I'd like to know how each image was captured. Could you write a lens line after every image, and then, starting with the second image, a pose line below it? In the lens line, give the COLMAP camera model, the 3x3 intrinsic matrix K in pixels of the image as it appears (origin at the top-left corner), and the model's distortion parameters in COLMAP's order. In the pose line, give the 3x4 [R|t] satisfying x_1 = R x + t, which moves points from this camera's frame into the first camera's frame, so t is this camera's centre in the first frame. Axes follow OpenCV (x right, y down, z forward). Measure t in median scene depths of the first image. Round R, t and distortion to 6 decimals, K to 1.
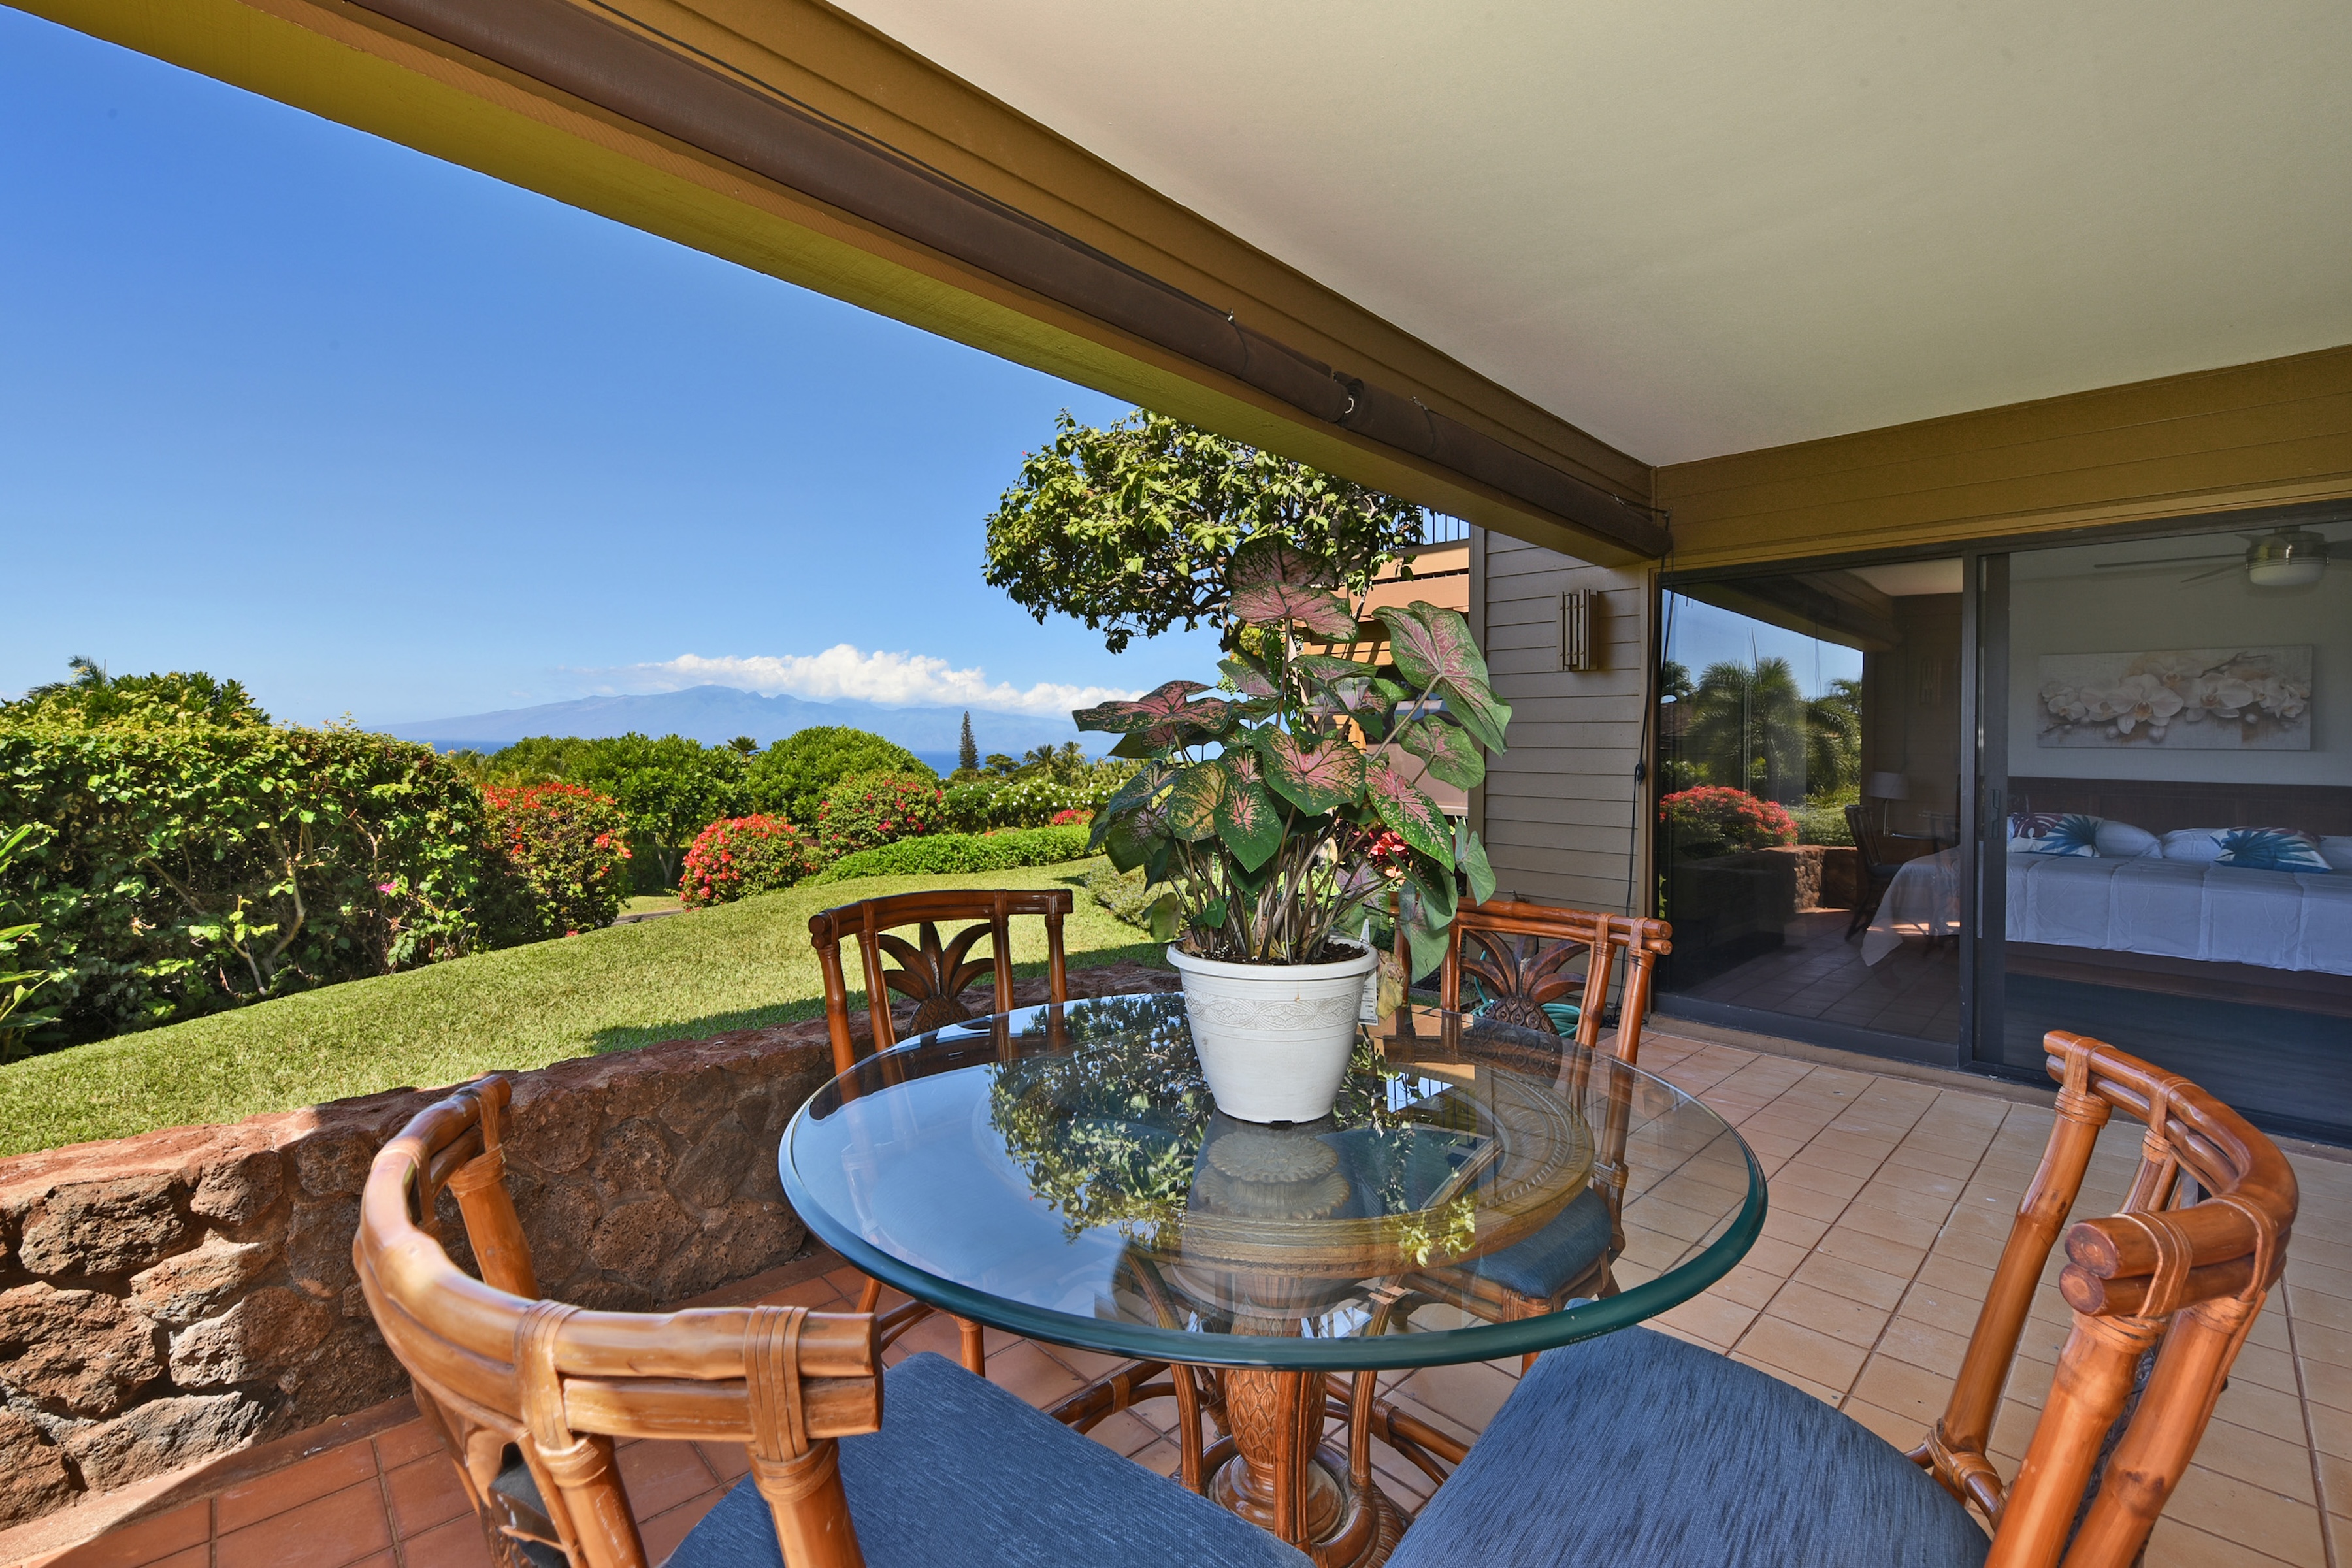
lens RADIAL K [[981.7, 0, 1224.3], [0, 981.7, 756.4], [0, 0, 1]] dist [-0.000985, -0.000109]
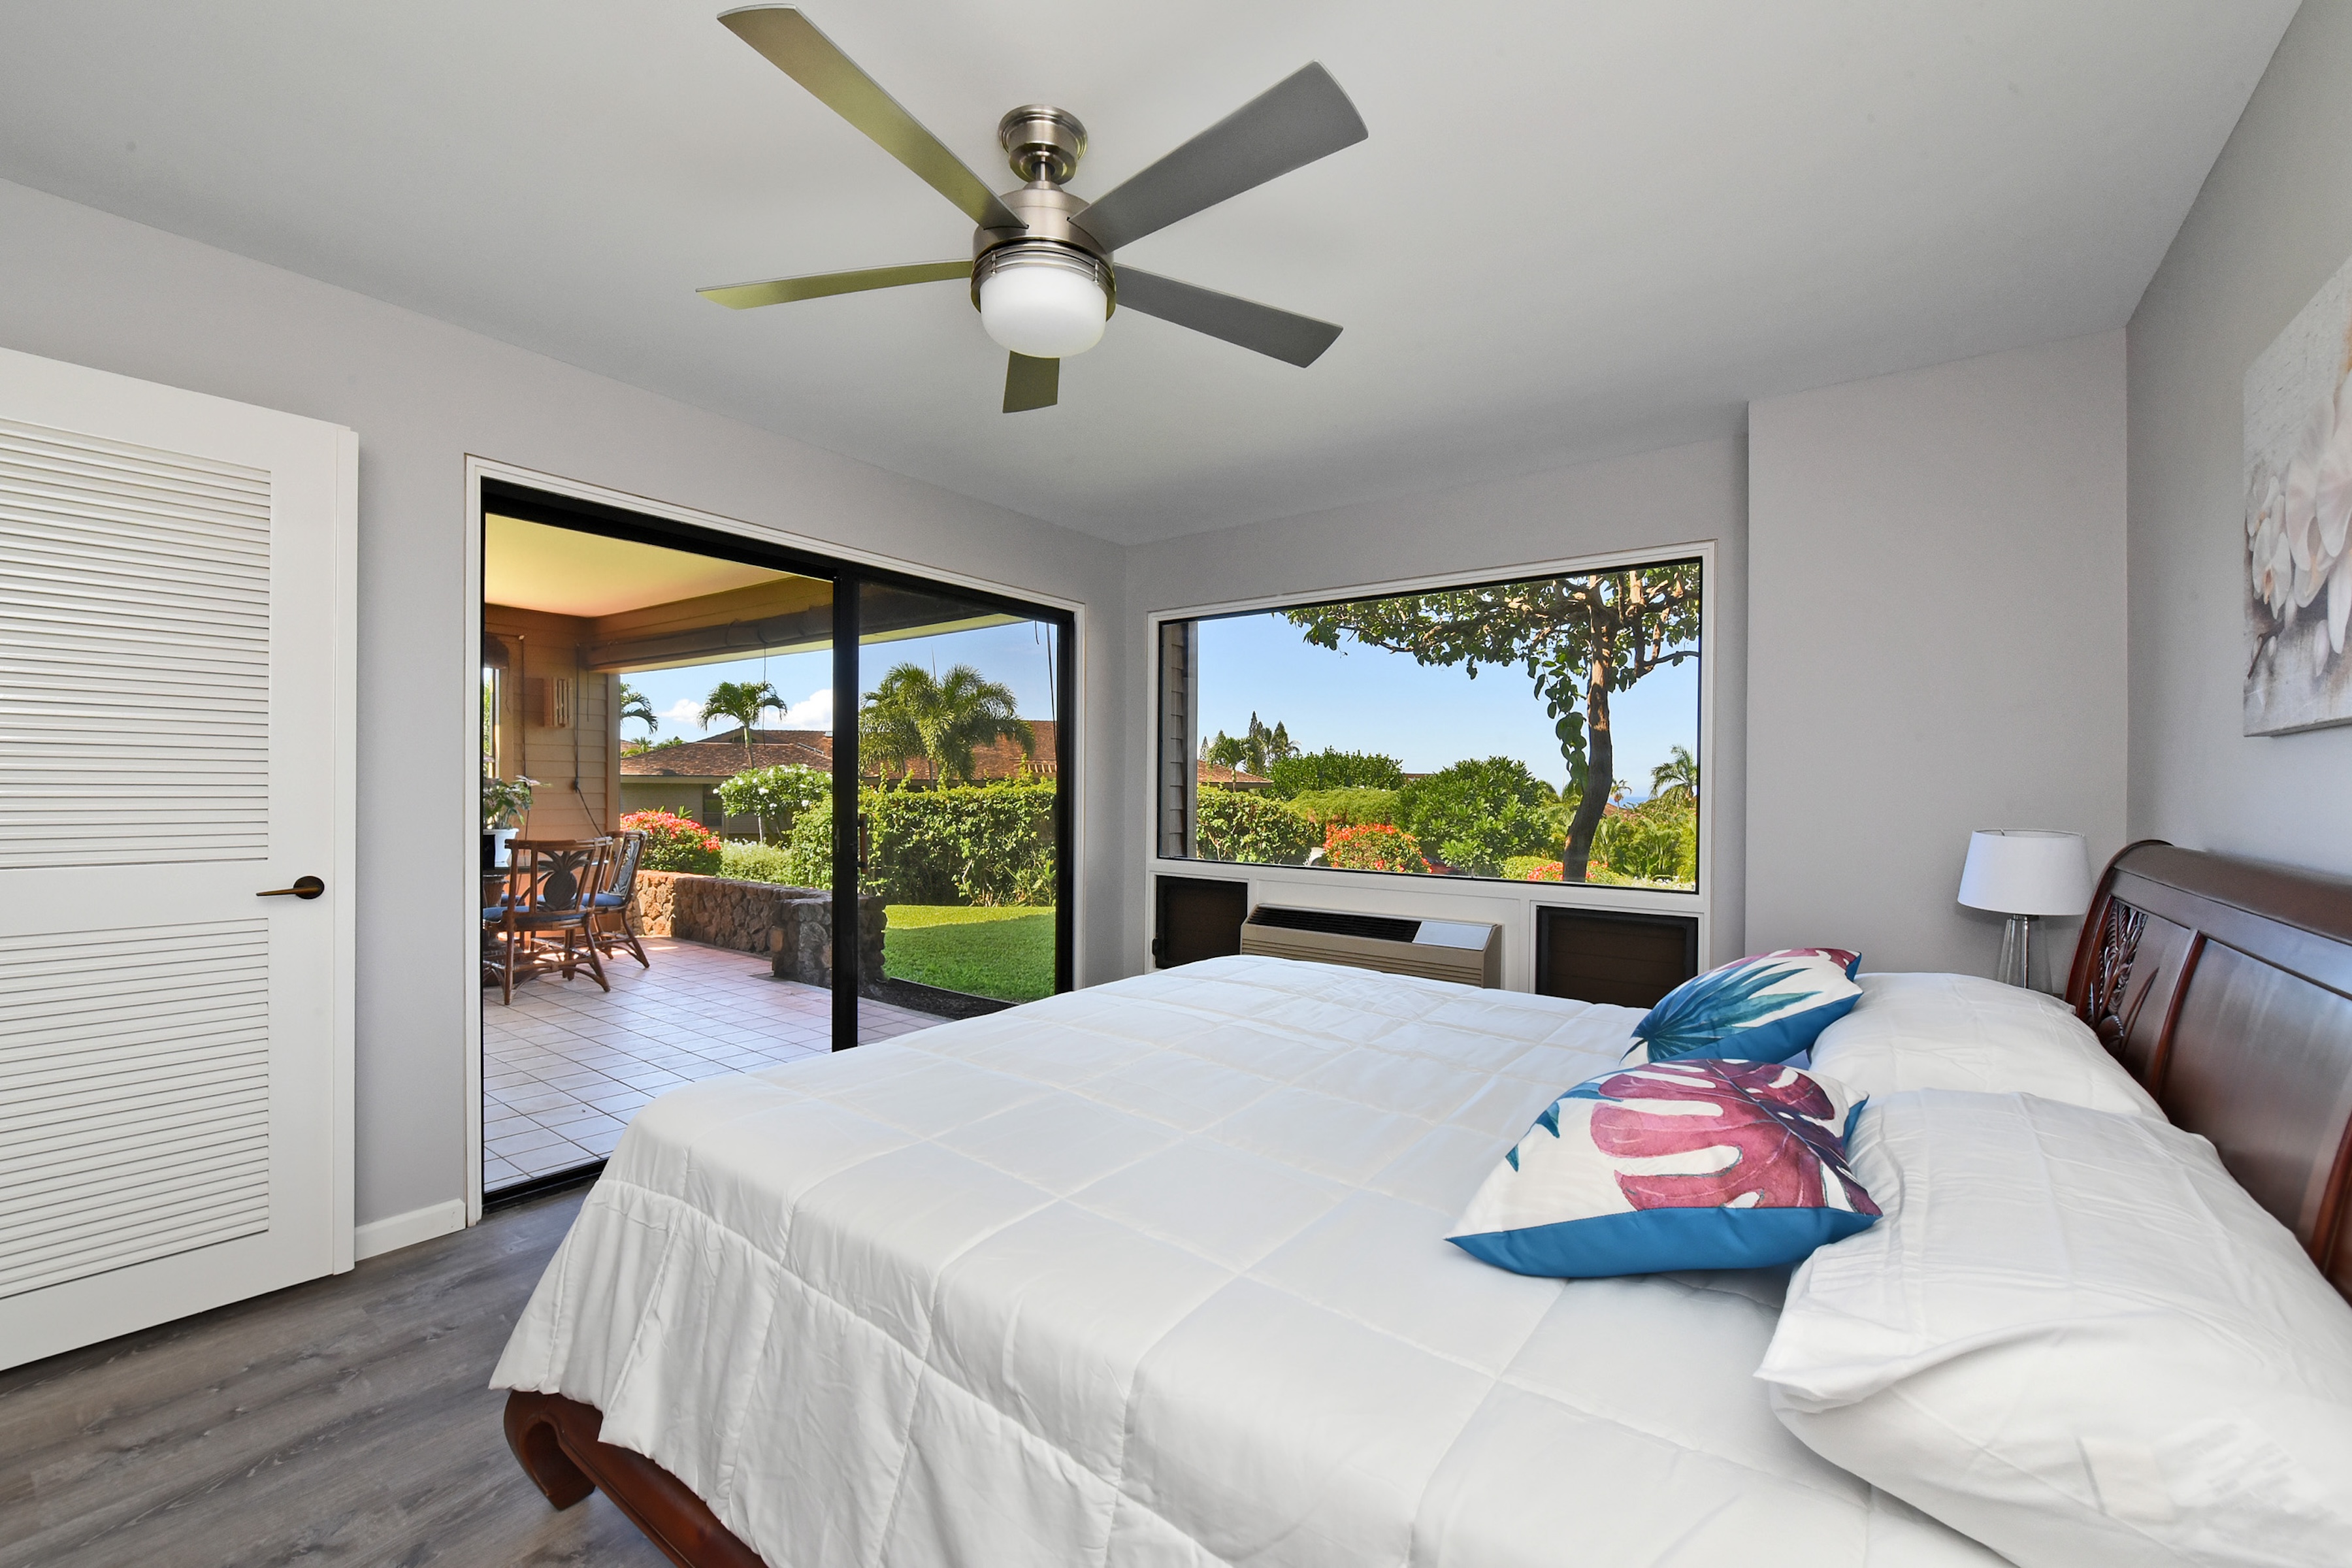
lens RADIAL K [[950.3, 0, 1139.0], [0, 950.3, 781.7], [0, 0, 1]] dist [-0.006862, -0.000119]
pose [[0.148607, -0.027062, -0.988526, 1.011689], [-0.011849, 0.999505, -0.029144, 0.011887], [0.988825, 0.016044, 0.148212, 0.655093]]
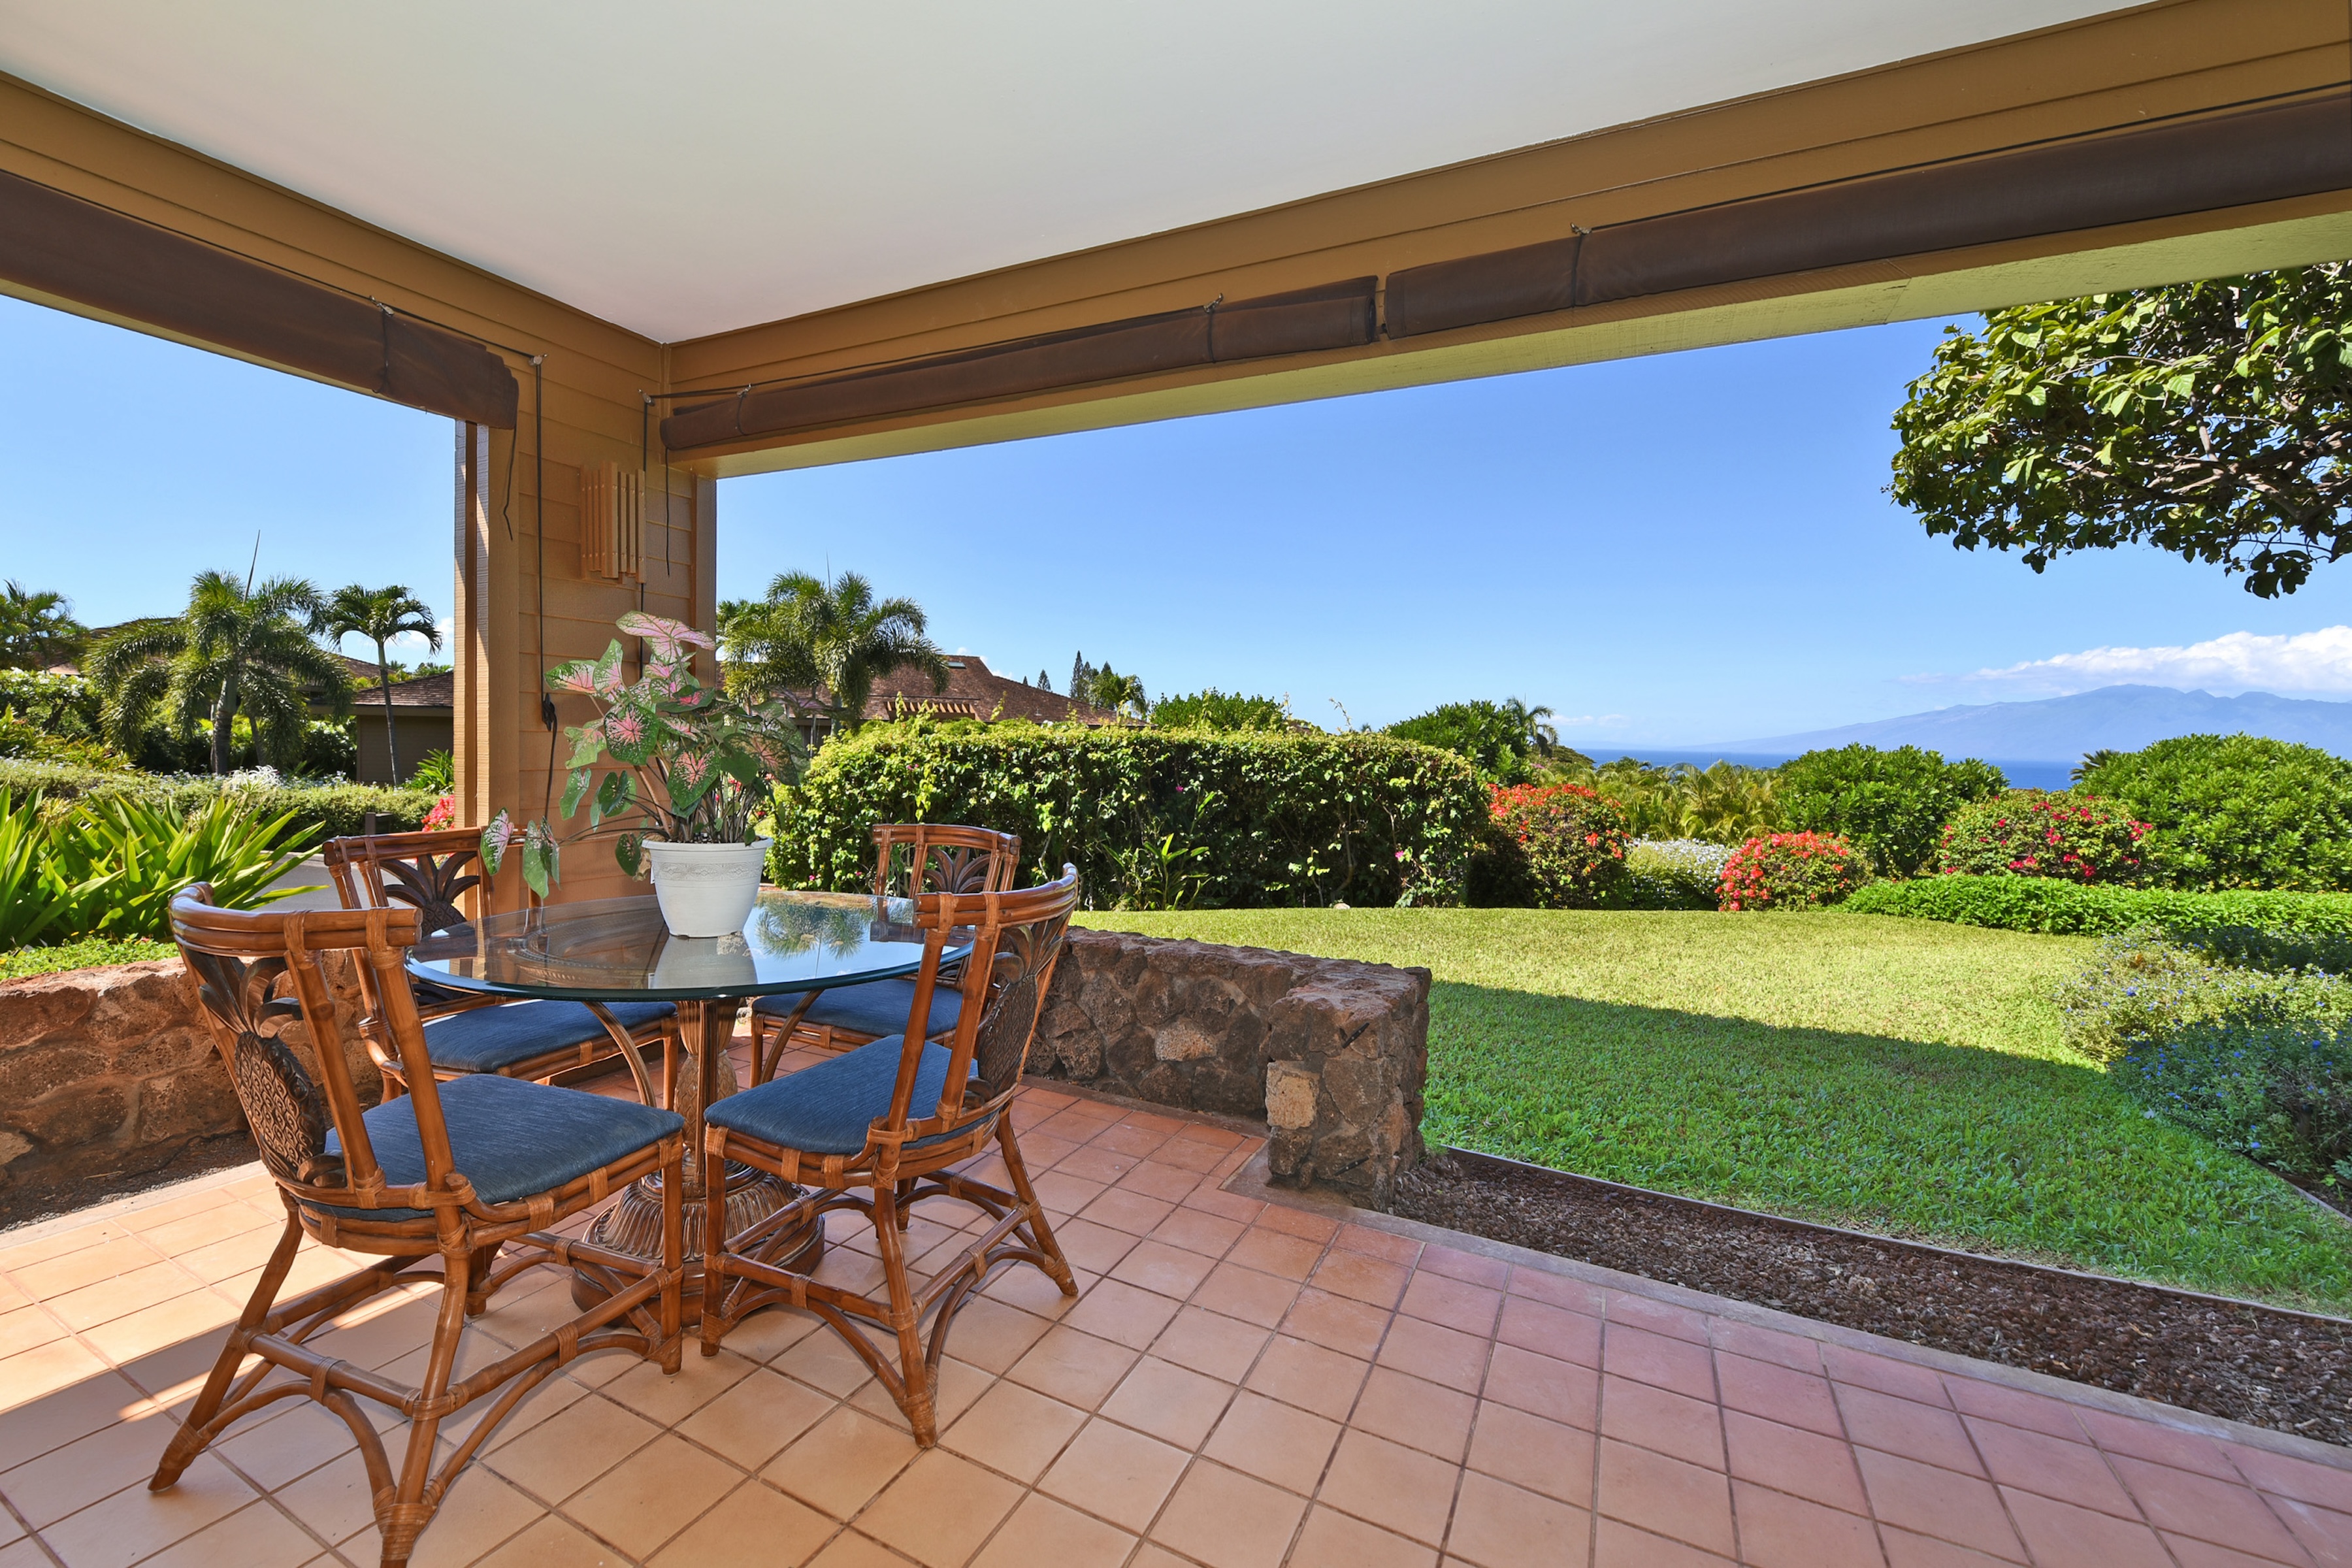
lens RADIAL K [[1000.7, 0, 1115.2], [0, 1000.7, 786.4], [0, 0, 1]] dist [-0.003539, -0.000419]
pose [[0.299508, 0.035092, -0.953448, 0.381554], [-0.020236, 0.999332, 0.030424, 0.007141], [0.953879, 0.010181, 0.300018, 0.243587]]
